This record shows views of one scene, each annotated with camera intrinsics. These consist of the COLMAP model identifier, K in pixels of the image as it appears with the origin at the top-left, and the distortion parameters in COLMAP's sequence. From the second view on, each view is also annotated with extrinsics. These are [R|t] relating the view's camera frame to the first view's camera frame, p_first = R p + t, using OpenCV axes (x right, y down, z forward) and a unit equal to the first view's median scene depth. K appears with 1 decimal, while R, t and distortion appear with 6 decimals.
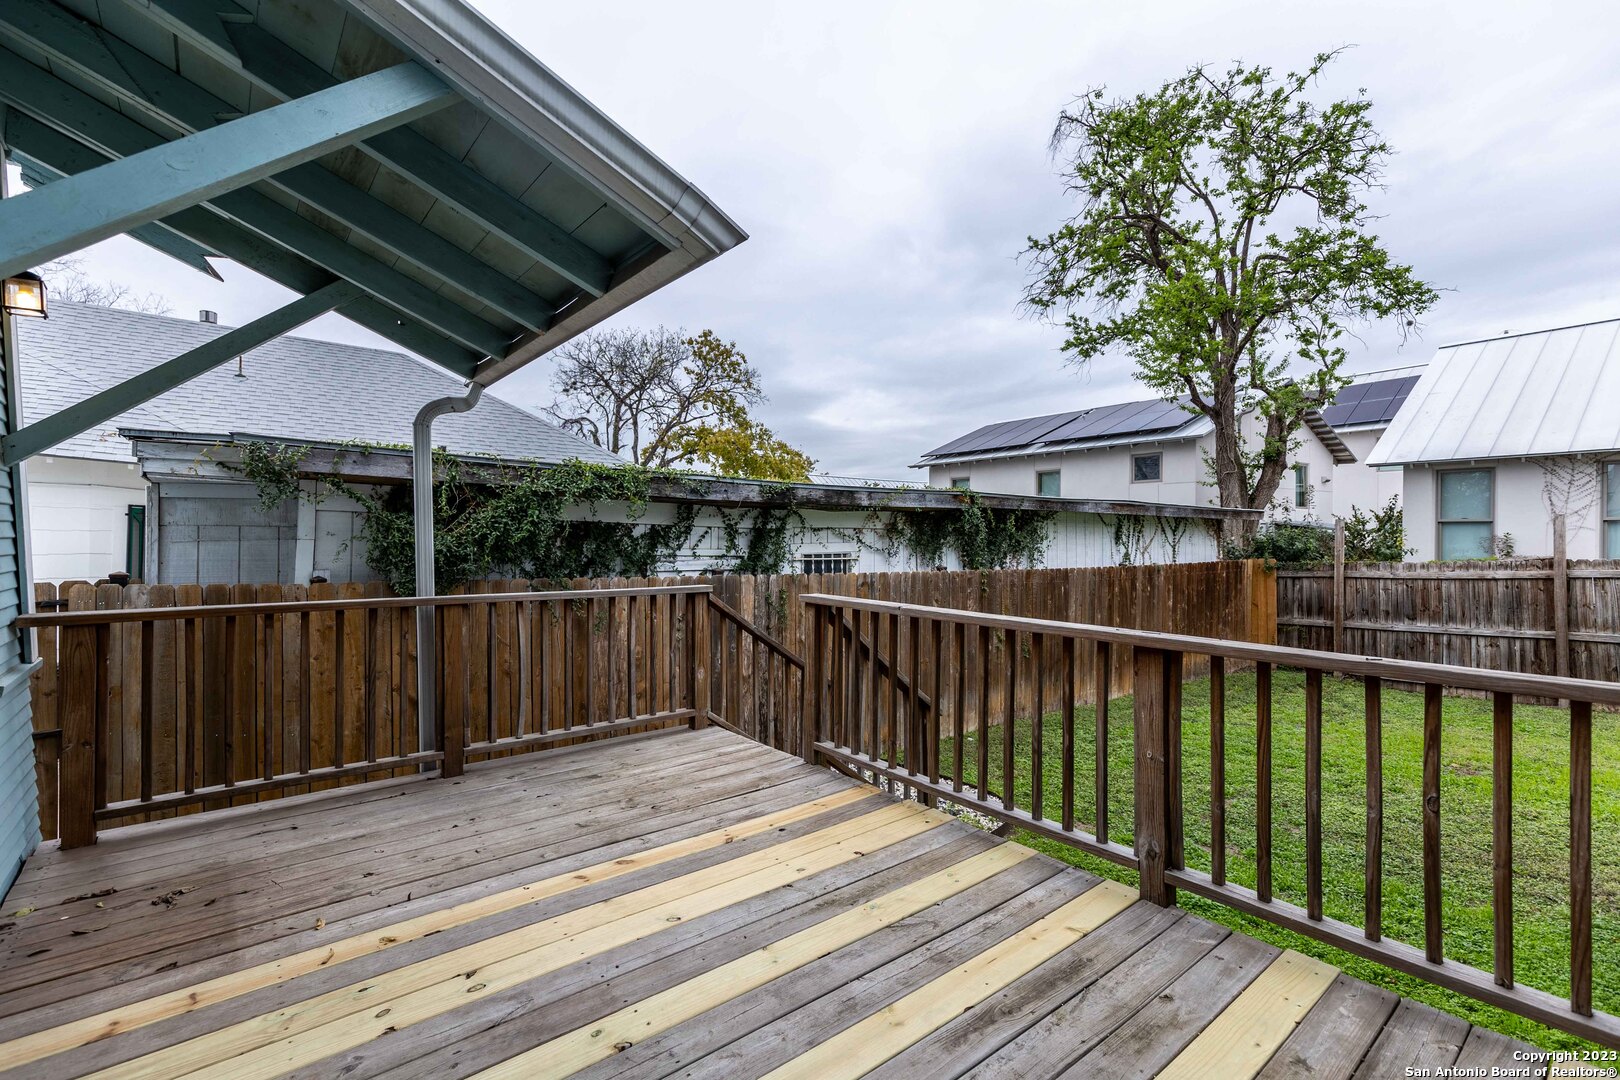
lens RADIAL K [[712.0, 0, 808.5], [0, 712.0, 538.5], [0, 0, 1]] dist [0.009506, 0.000099]
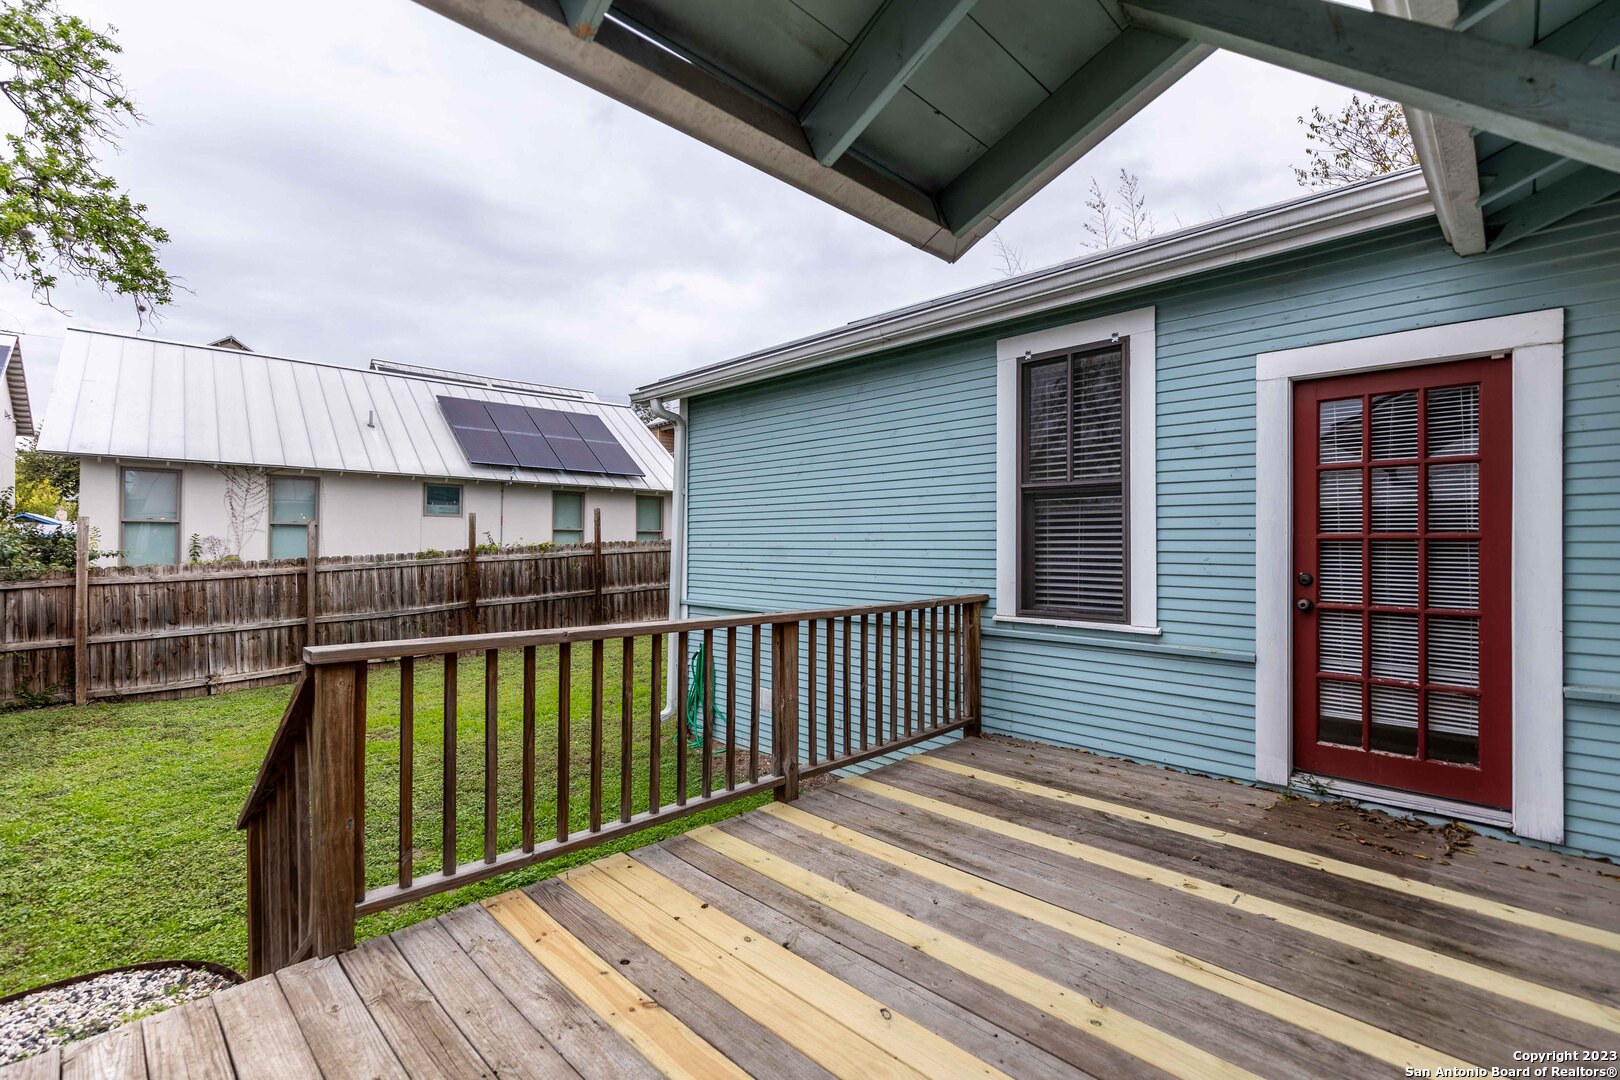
lens RADIAL K [[734.7, 0, 810.0], [0, 734.7, 540.0], [0, 0, 1]] dist [0.000421, 0.000204]
pose [[-0.105634, -0.000614, 0.994405, -0.235919], [-0.001980, 0.999998, 0.000407, -0.001469], [-0.994403, -0.001926, -0.105635, 0.273813]]
